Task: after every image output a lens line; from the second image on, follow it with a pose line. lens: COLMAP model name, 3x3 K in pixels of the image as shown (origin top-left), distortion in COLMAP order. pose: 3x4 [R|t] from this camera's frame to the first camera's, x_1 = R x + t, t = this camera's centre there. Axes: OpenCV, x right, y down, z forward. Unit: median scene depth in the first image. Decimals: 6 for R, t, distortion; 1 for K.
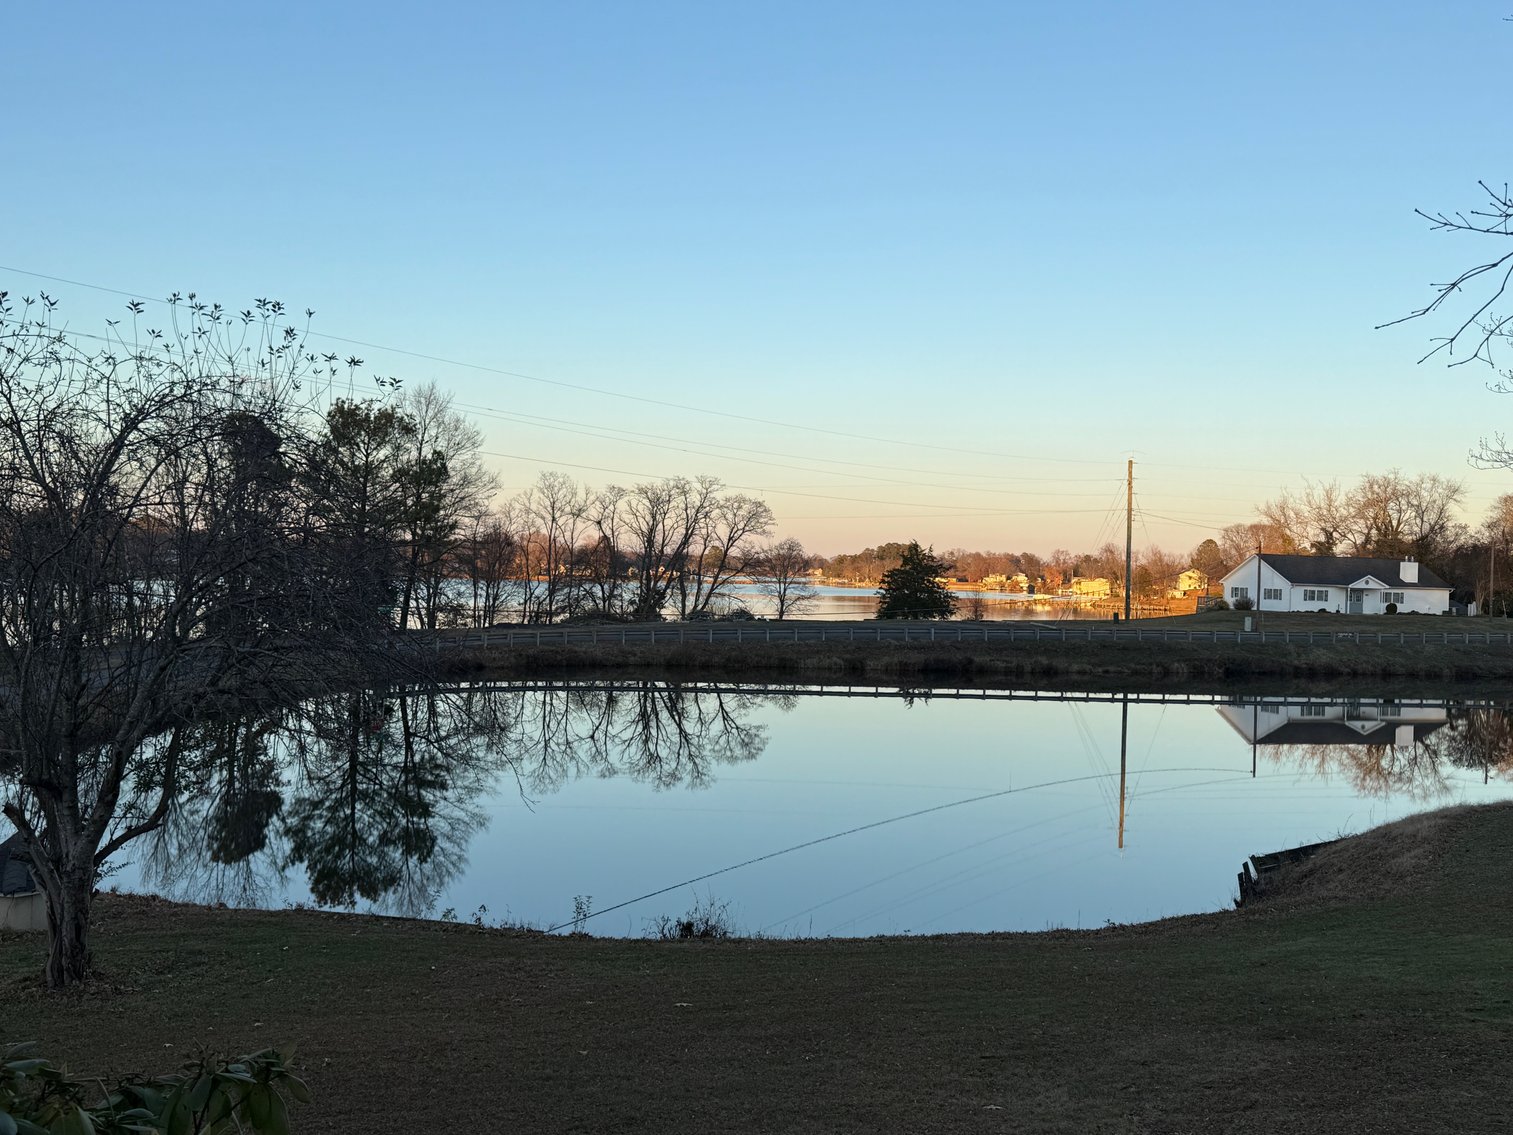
lens RADIAL K [[1533.1, 0, 756.5], [0, 1533.1, 567.5], [0, 0, 1]] dist [0.264475, -0.692663]
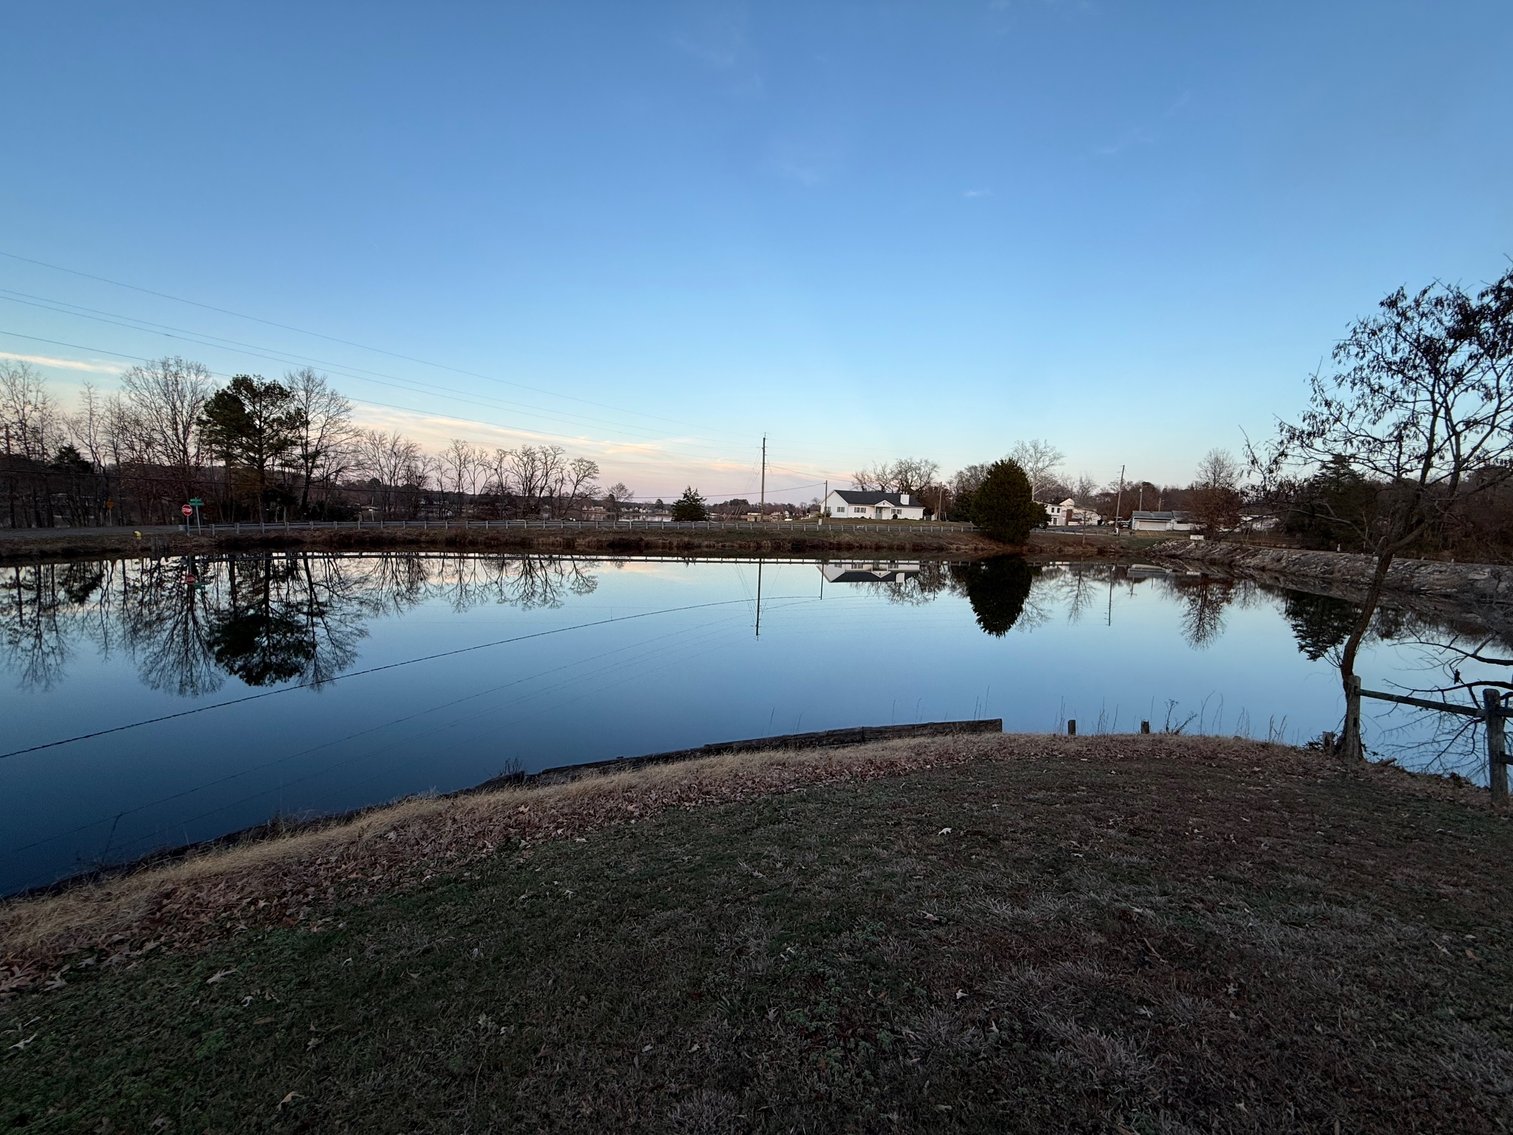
lens RADIAL K [[612.7, 0, 756.5], [0, 612.7, 567.5], [0, 0, 1]] dist [-0.000428, -0.000016]
pose [[0.994296, -0.004655, 0.106555, 0.136767], [-0.005185, 0.995756, 0.091887, 0.019646], [-0.106530, -0.091916, 0.990052, 0.215797]]
